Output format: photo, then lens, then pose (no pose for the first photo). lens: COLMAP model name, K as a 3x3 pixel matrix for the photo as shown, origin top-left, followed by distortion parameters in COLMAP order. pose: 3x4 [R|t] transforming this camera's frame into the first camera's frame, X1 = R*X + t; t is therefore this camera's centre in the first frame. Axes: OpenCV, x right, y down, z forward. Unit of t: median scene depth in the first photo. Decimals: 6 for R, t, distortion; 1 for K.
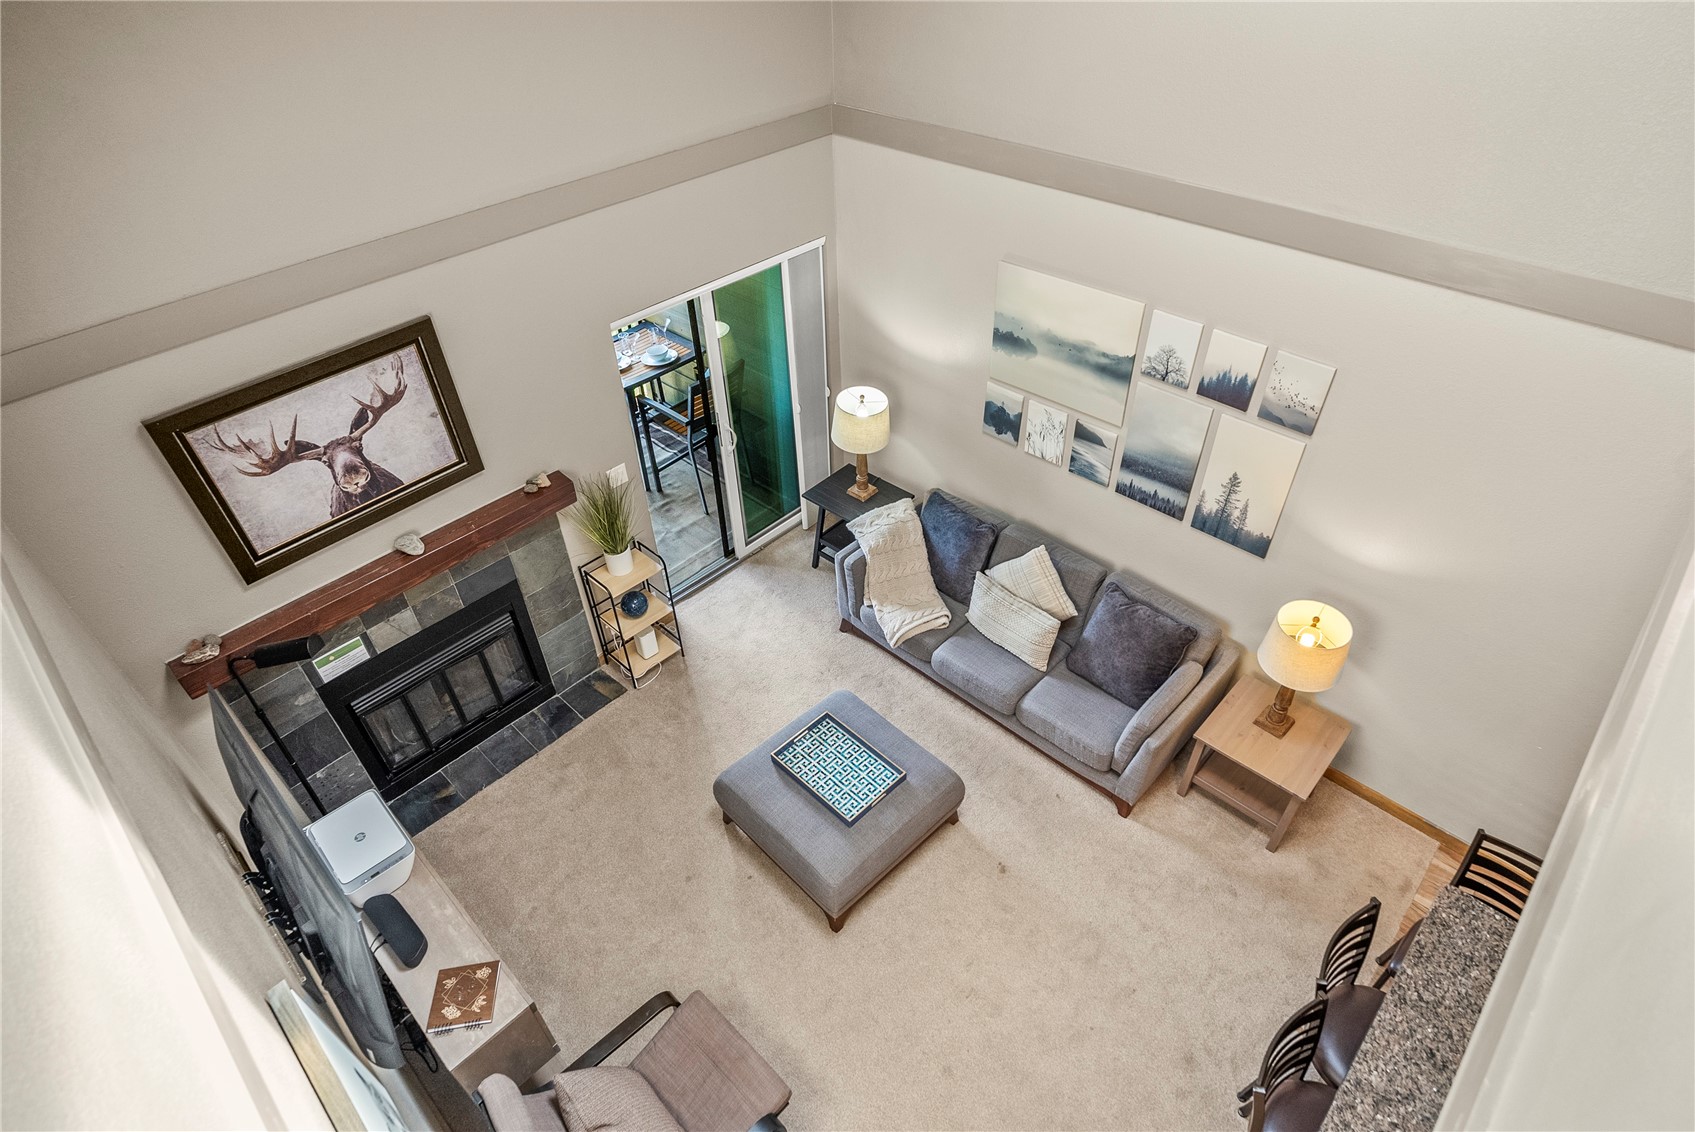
lens RADIAL K [[897.0, 0, 847.5], [0, 897.0, 566.0], [0, 0, 1]] dist [0.001500, 0.000212]
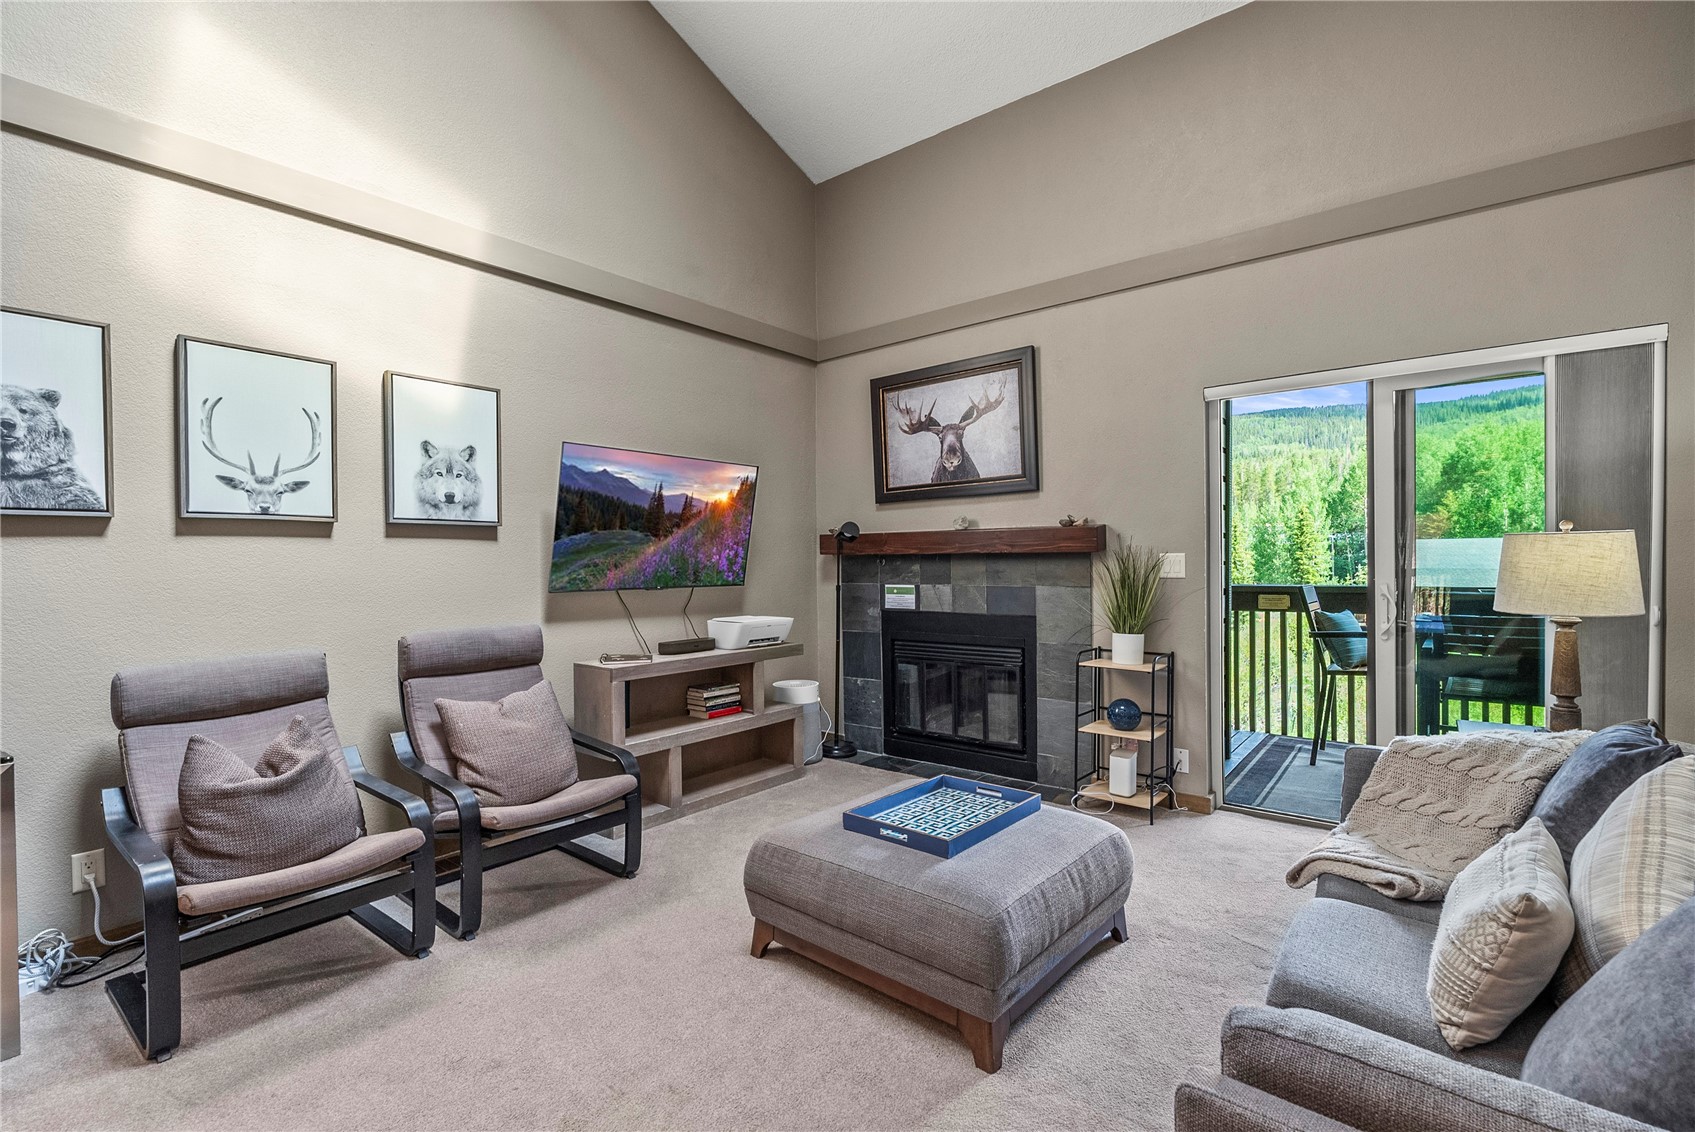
lens RADIAL K [[749.4, 0, 843.2], [0, 749.4, 569.9], [0, 0, 1]] dist [-0.007272, 0.000461]
pose [[0.082832, 0.035792, -0.995921, 0.585858], [-0.642634, 0.765734, -0.025929, 0.170260], [0.761683, 0.642160, 0.086428, 0.883719]]
